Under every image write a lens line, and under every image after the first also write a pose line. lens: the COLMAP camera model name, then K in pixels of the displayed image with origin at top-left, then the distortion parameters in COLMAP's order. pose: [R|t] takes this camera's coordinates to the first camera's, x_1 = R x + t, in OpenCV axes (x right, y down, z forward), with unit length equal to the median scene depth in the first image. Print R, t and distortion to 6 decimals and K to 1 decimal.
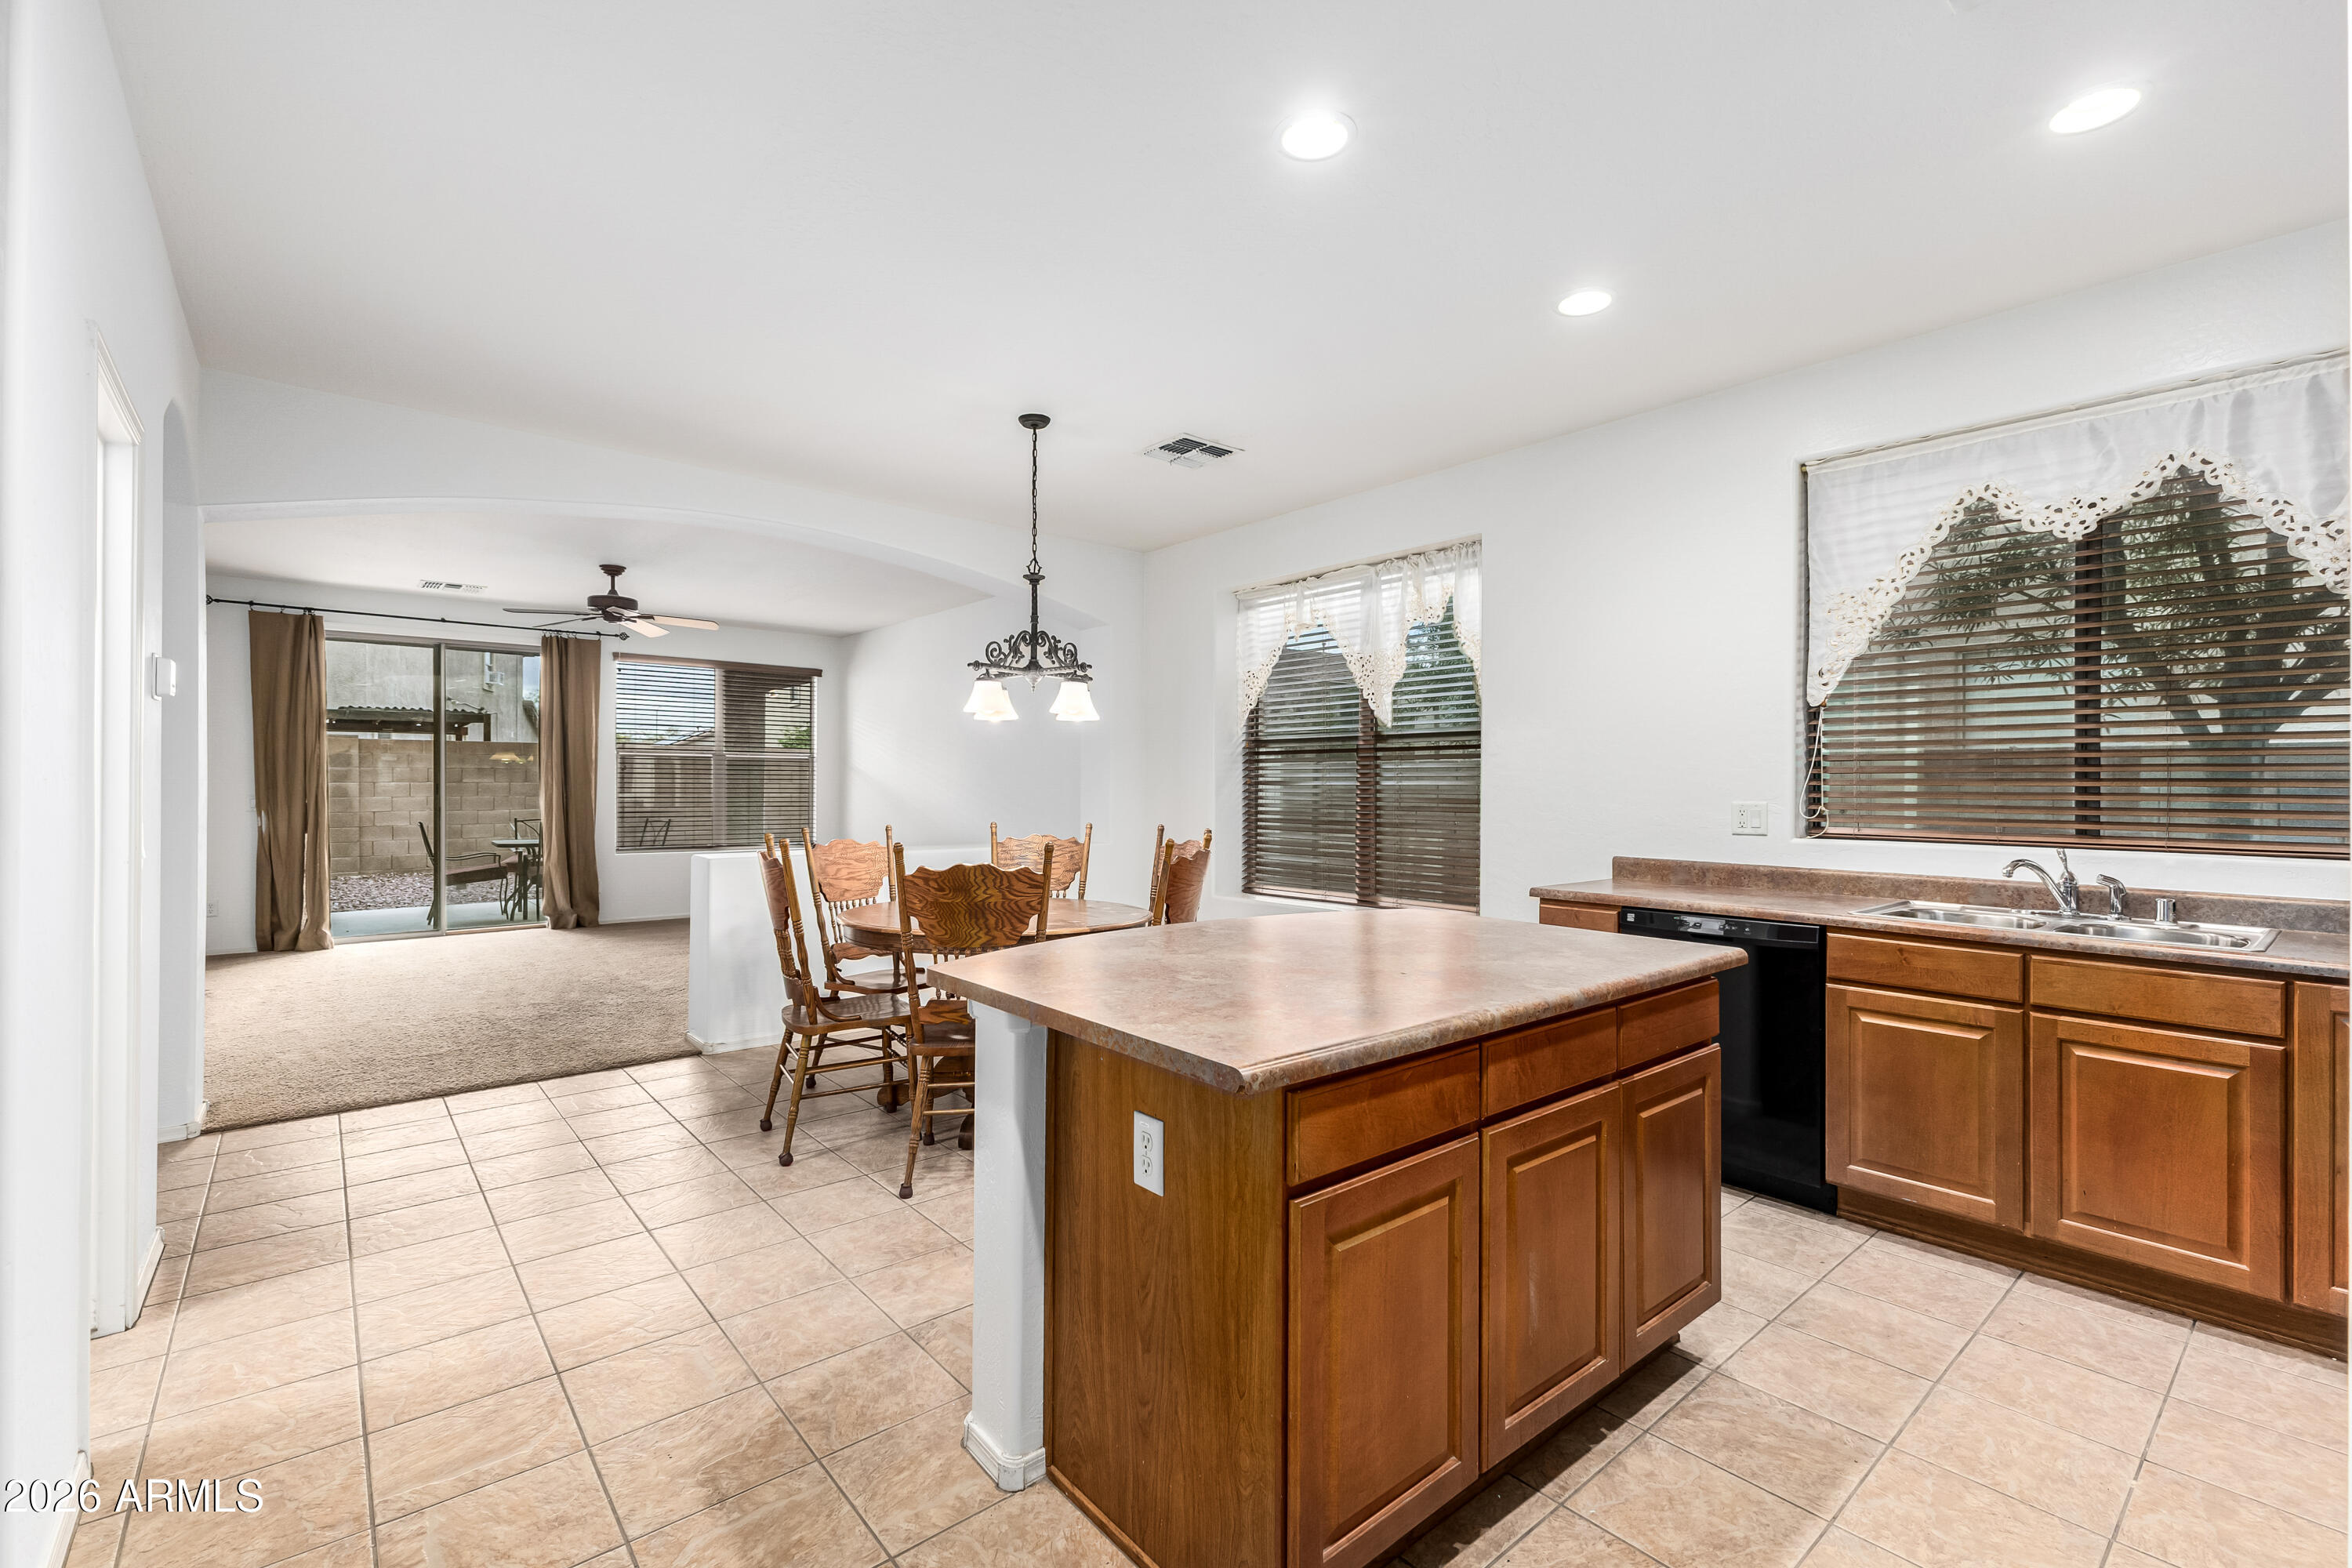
lens RADIAL K [[1014.9, 0, 1180.6], [0, 1014.9, 782.4], [0, 0, 1]] dist [0.011639, -0.004092]
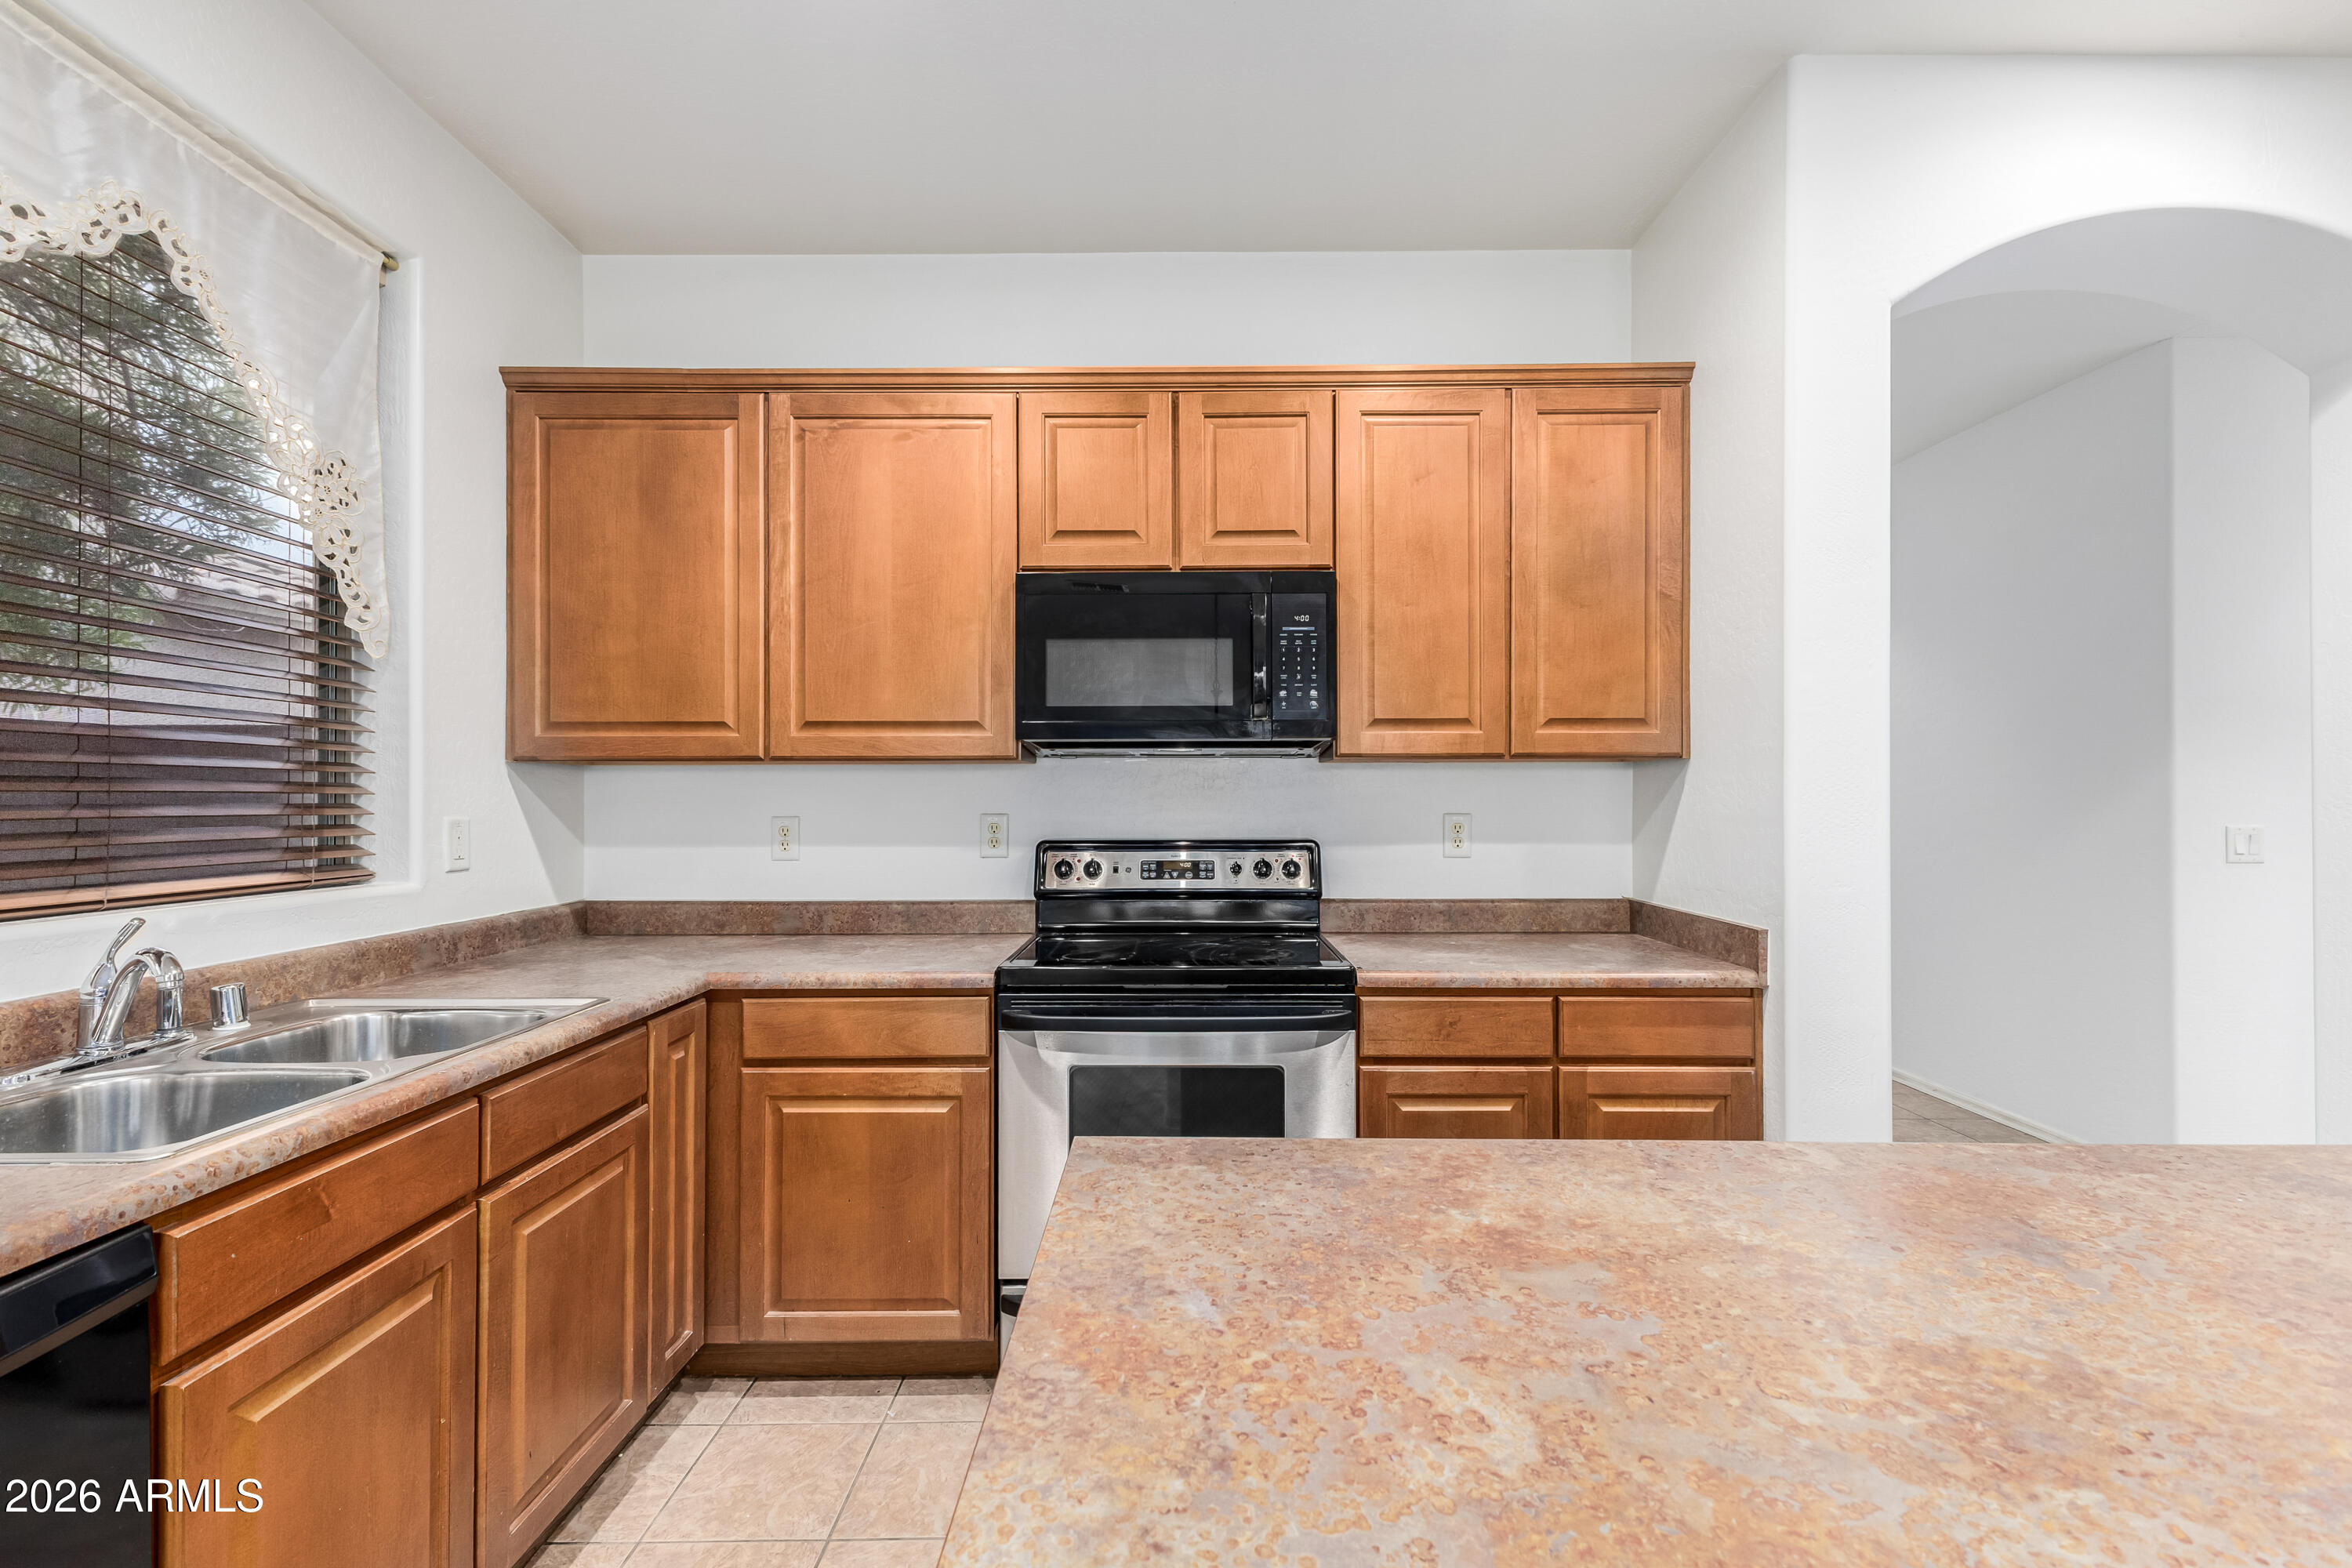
lens RADIAL K [[1014.9, 0, 1180.7], [0, 1014.9, 789.6], [0, 0, 1]] dist [0.011639, -0.004092]
pose [[-0.765979, -0.001554, 0.642864, 0.102727], [-0.003608, 0.999992, -0.001881, 0.001305], [-0.642856, -0.003760, -0.765978, 0.654669]]
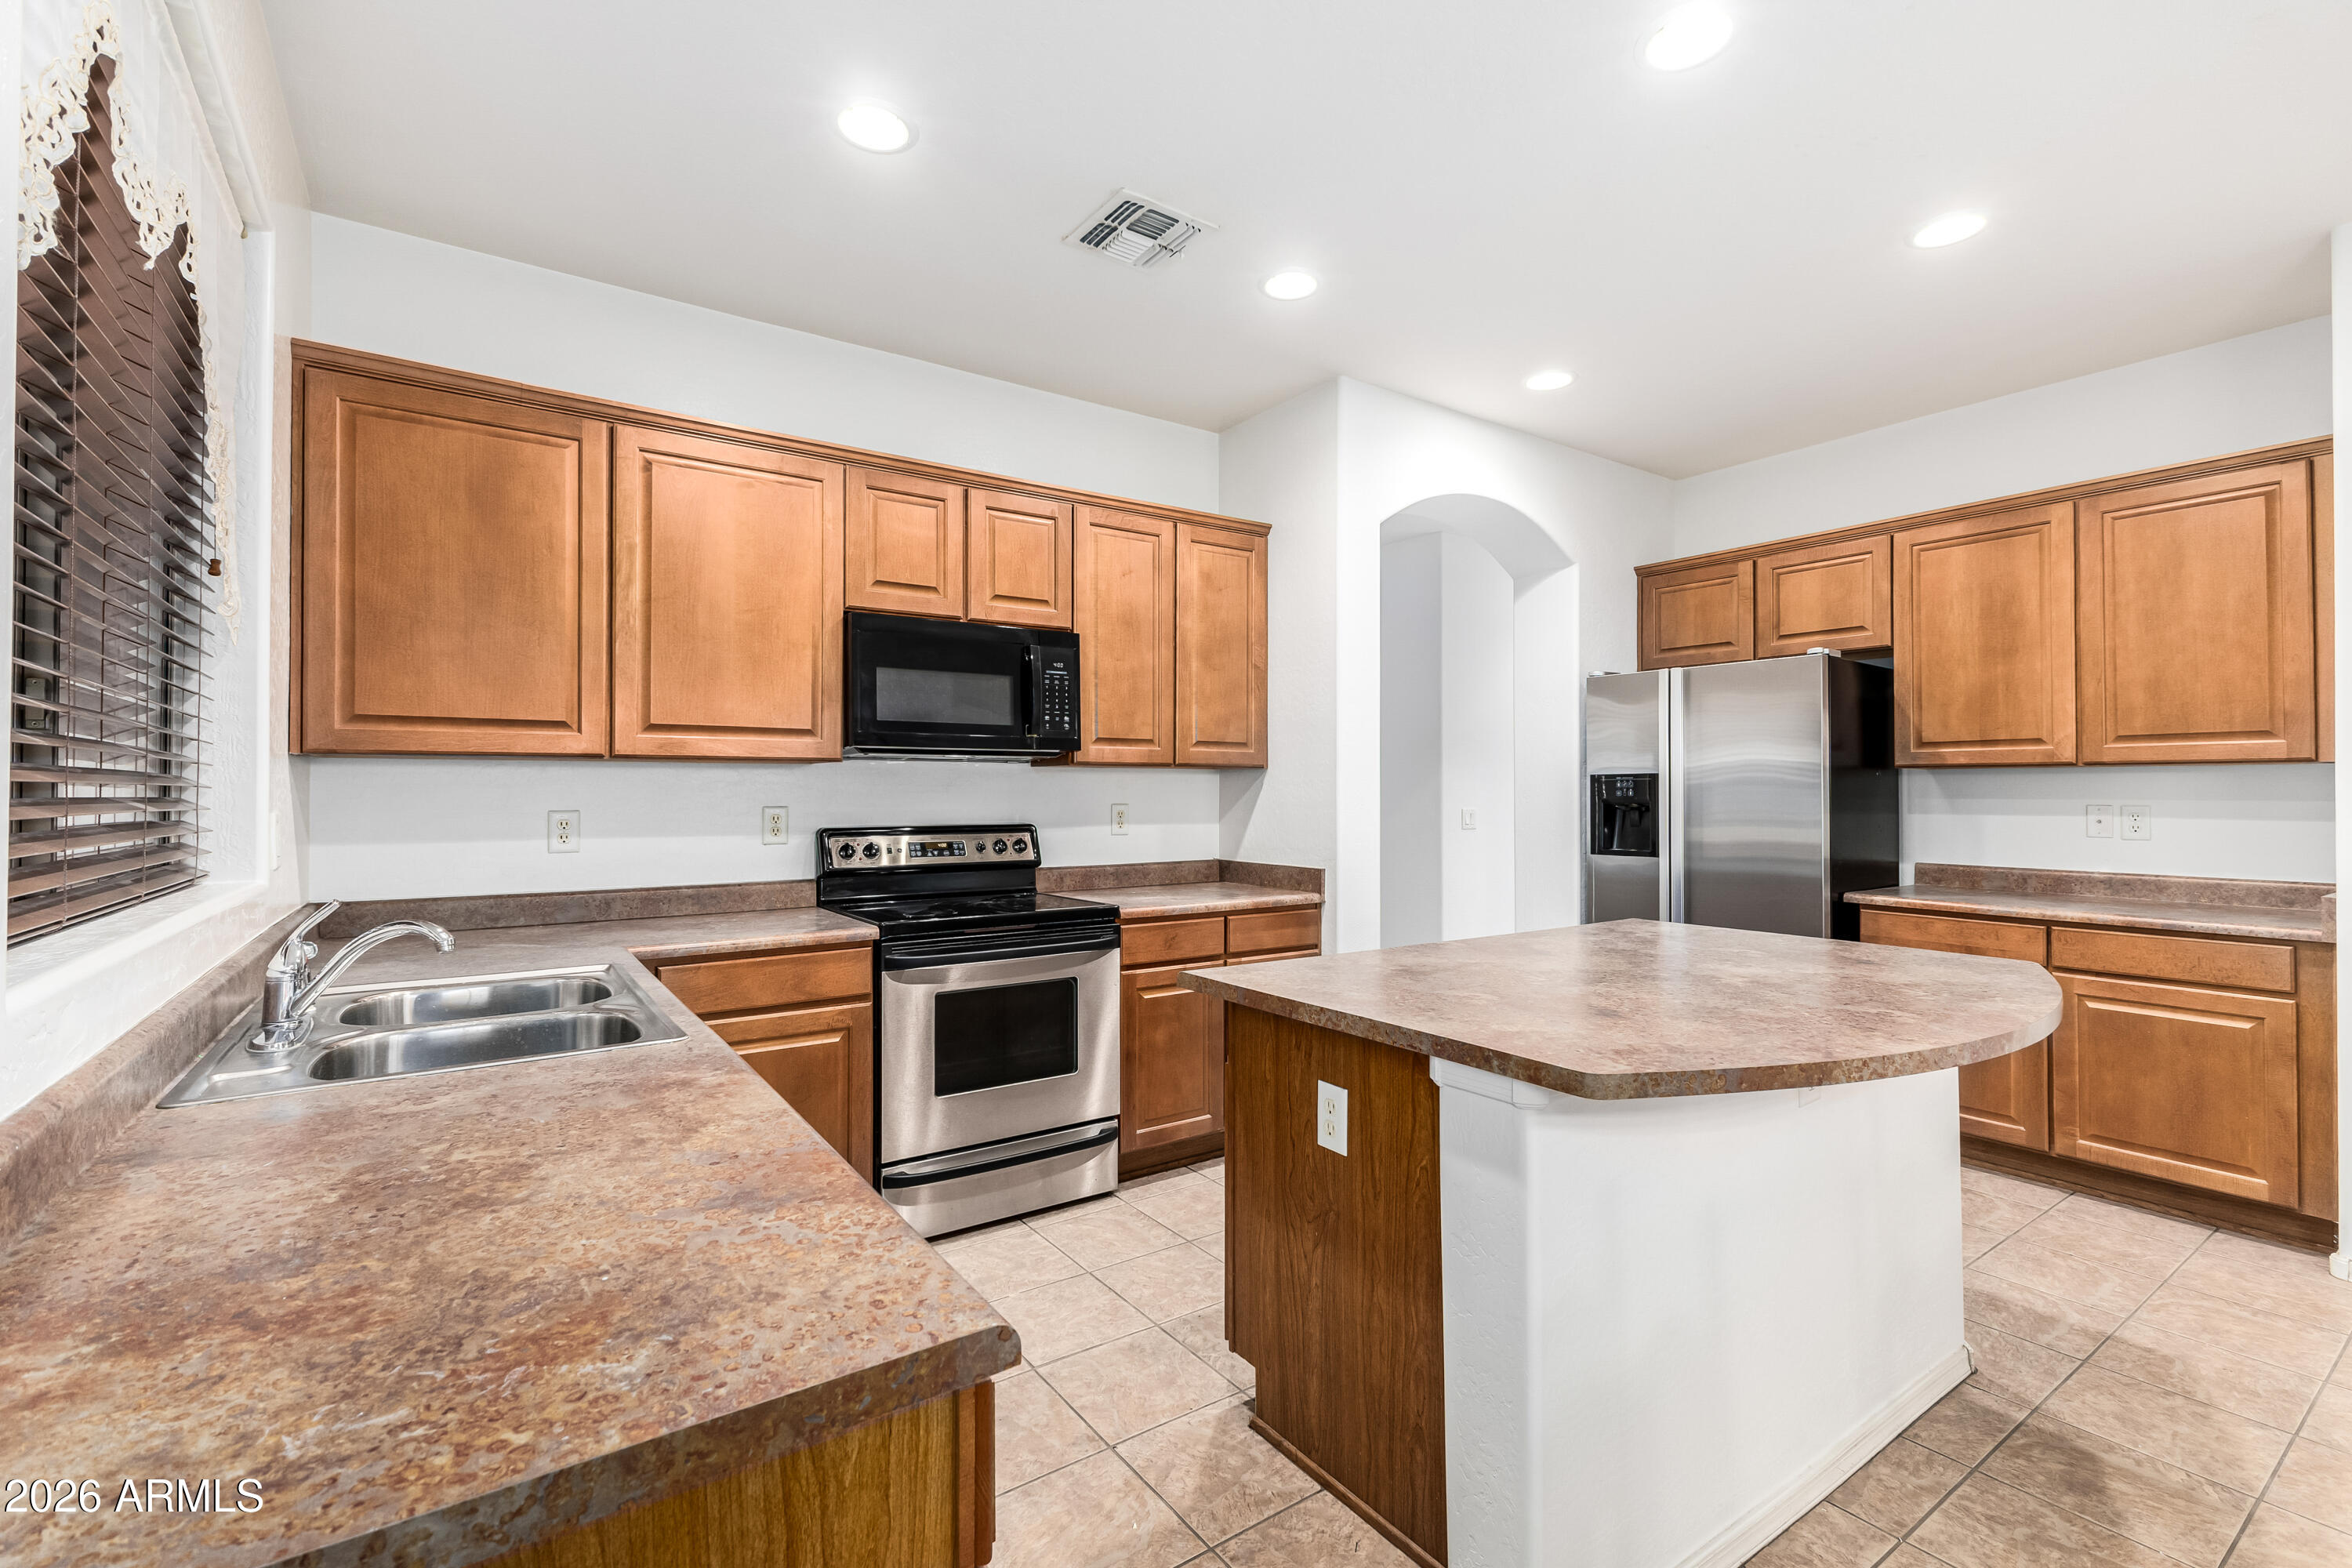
lens RADIAL K [[1014.9, 0, 1190.4], [0, 1014.9, 773.5], [0, 0, 1]] dist [0.011639, -0.004092]
pose [[-0.995650, -0.005560, 0.093002, 0.222842], [-0.007064, 0.999849, -0.015854, 0.001426], [-0.092900, -0.016442, -0.995540, 0.927142]]
